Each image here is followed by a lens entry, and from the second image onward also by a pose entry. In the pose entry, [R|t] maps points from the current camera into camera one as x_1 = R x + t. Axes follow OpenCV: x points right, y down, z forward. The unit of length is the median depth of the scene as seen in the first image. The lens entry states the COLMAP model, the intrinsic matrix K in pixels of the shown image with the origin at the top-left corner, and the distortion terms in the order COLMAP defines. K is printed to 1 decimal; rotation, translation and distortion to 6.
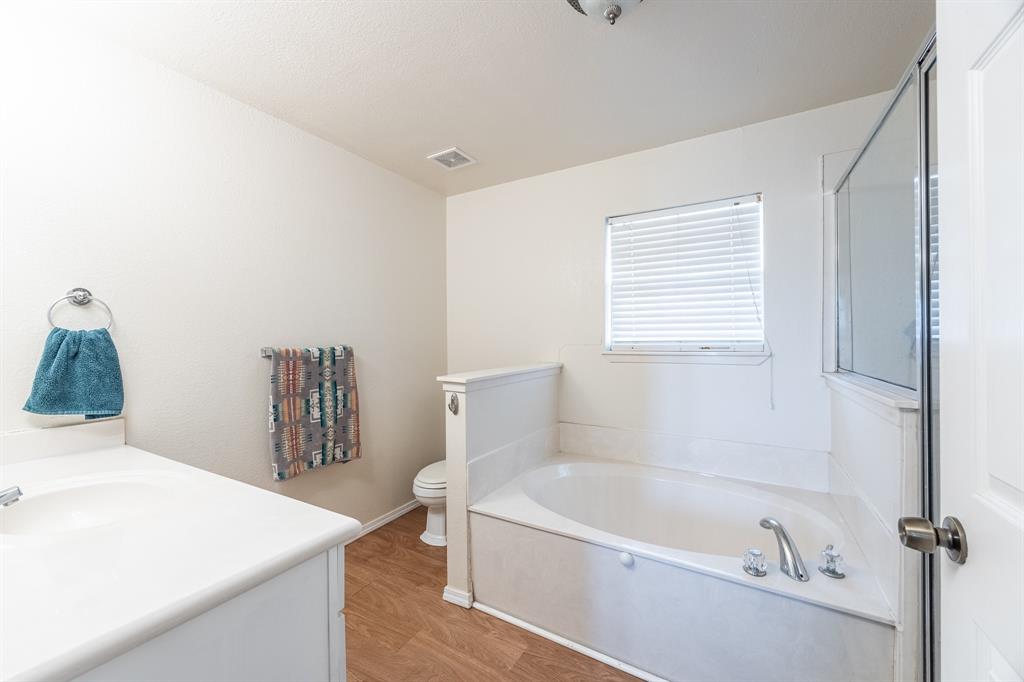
lens RADIAL K [[393.0, 0, 515.7], [0, 393.0, 340.9], [0, 0, 1]] dist [-0.002375, -0.000495]
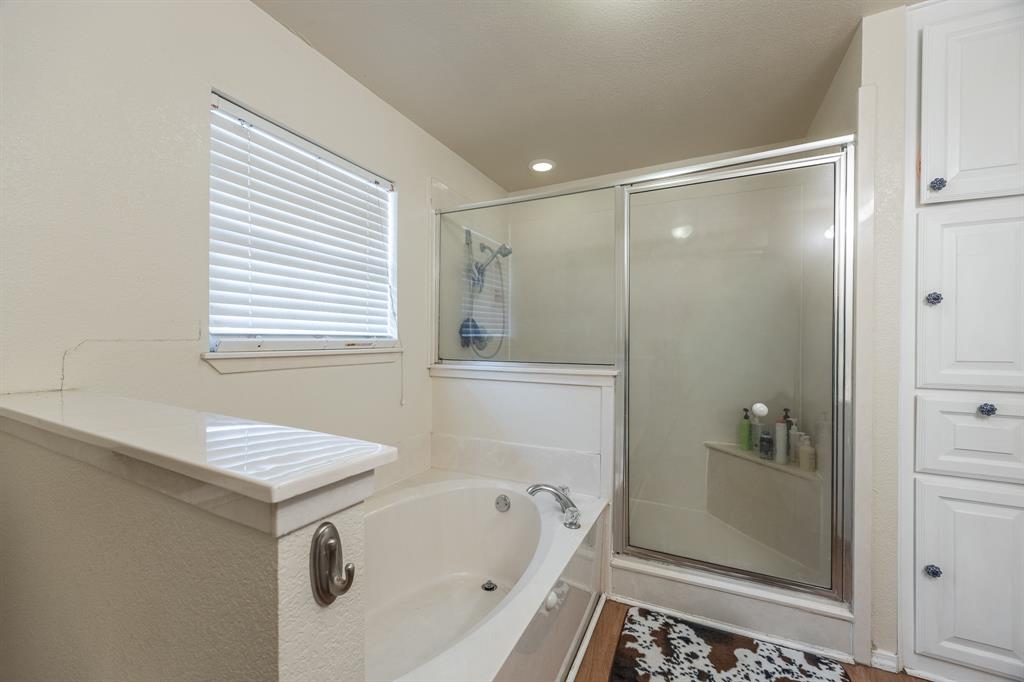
lens RADIAL K [[393.0, 0, 516.1], [0, 393.0, 344.8], [0, 0, 1]] dist [-0.002375, -0.000495]
pose [[-0.069987, -0.004758, 0.997537, -0.347407], [-0.006941, 0.999967, 0.004283, 0.012819], [-0.997524, -0.006624, -0.070018, 0.739614]]
